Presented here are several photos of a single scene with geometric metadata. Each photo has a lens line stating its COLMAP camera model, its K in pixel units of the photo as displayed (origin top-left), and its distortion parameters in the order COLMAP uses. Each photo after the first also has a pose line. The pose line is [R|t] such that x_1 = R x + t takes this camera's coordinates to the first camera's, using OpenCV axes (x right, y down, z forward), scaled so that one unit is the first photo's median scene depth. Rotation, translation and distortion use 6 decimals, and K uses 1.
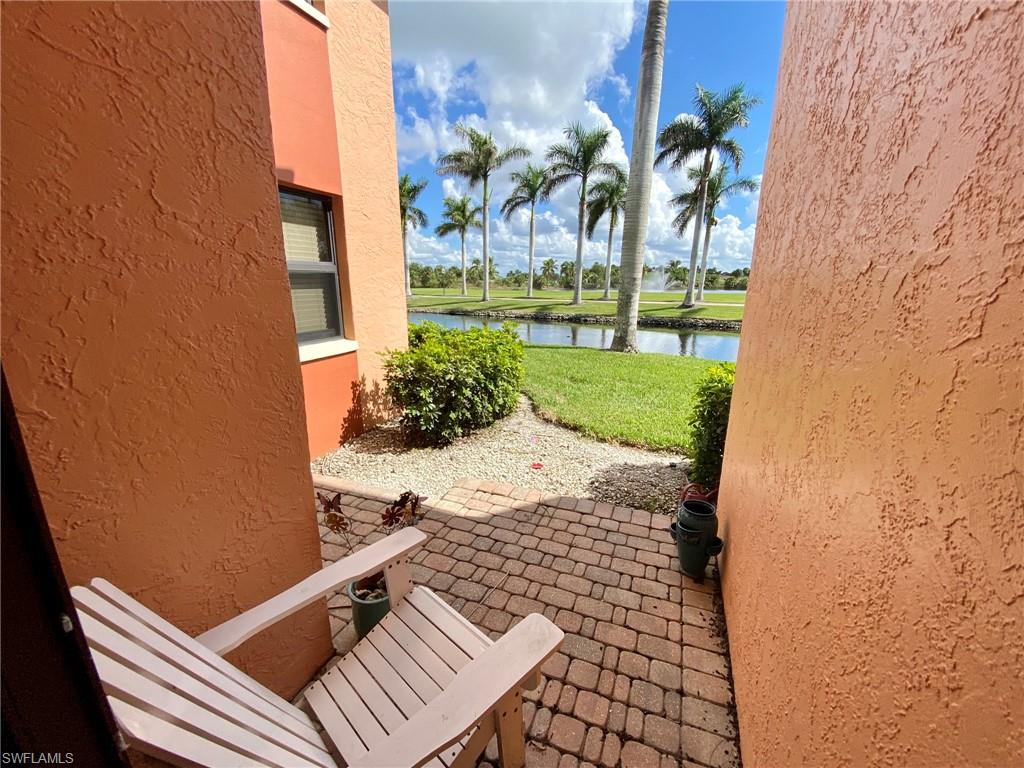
lens RADIAL K [[421.9, 0, 511.9], [0, 421.9, 387.3], [0, 0, 1]] dist [0.029961, -0.023621]
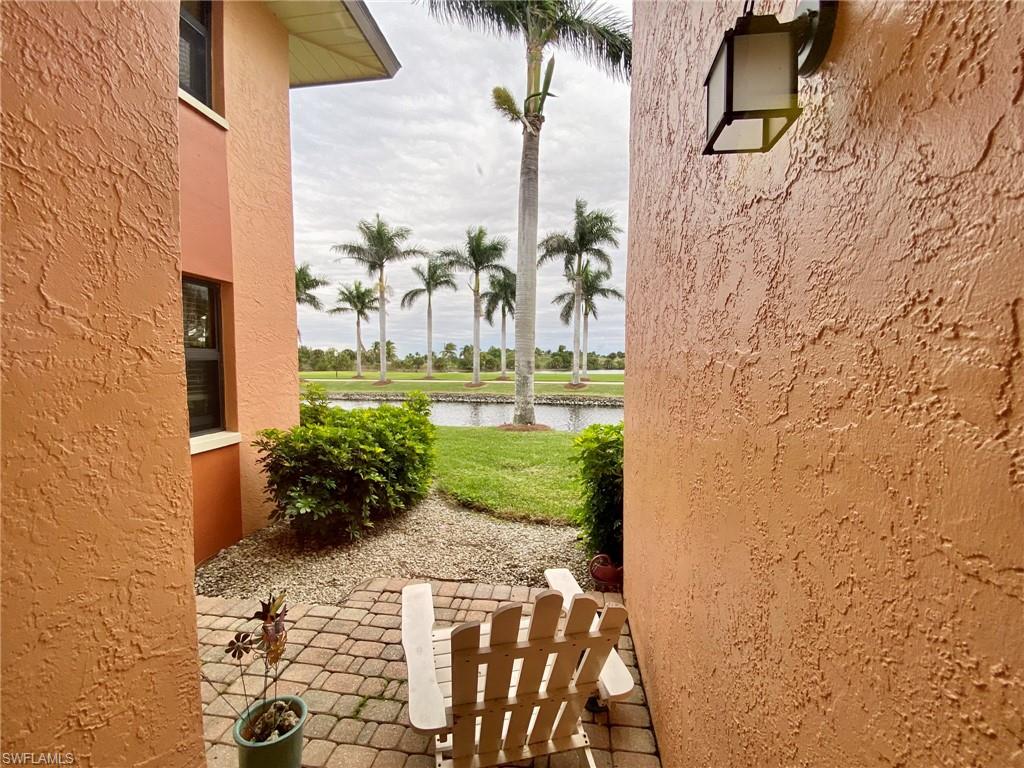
lens RADIAL K [[425.2, 0, 512.0], [0, 425.2, 384.0], [0, 0, 1]] dist [0.040950, -0.026362]
pose [[0.971454, -0.018624, 0.236494, -0.055045], [0.064267, 0.980295, -0.186794, -0.005385], [-0.228355, 0.196661, 0.953509, -0.083044]]
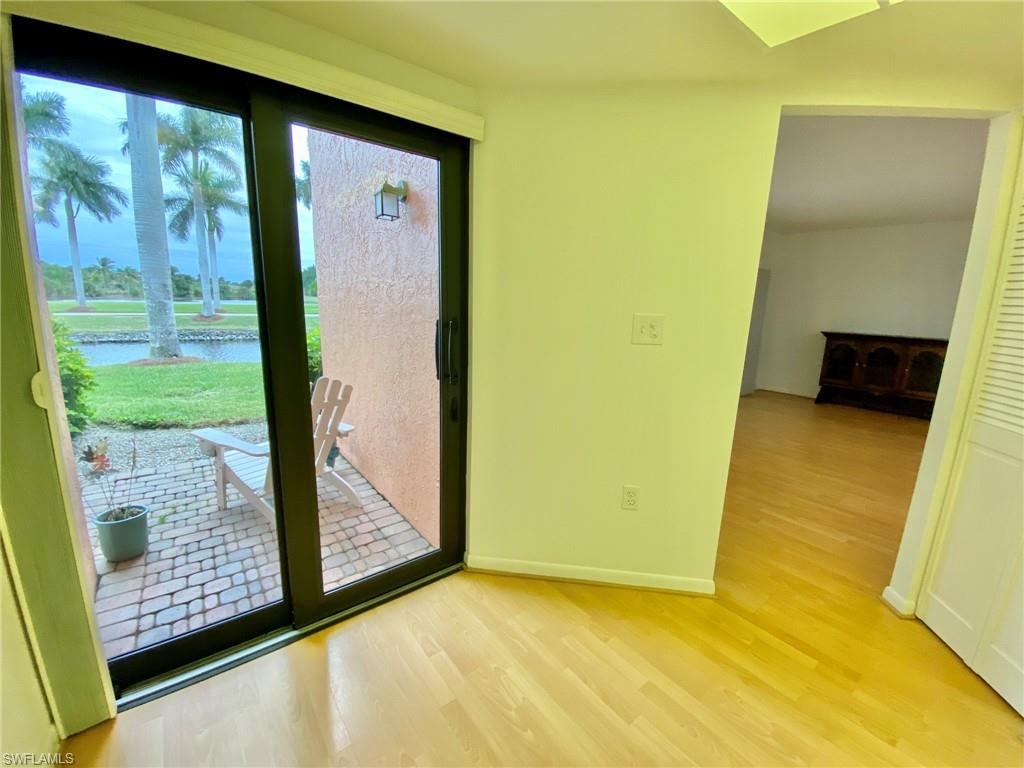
lens RADIAL K [[421.9, 0, 511.9], [0, 421.9, 387.3], [0, 0, 1]] dist [0.029961, -0.023621]
pose [[0.529629, -0.165828, 0.831862, -1.122036], [0.185256, 0.979642, 0.077338, 0.328929], [-0.827752, 0.113147, 0.549567, -1.198618]]
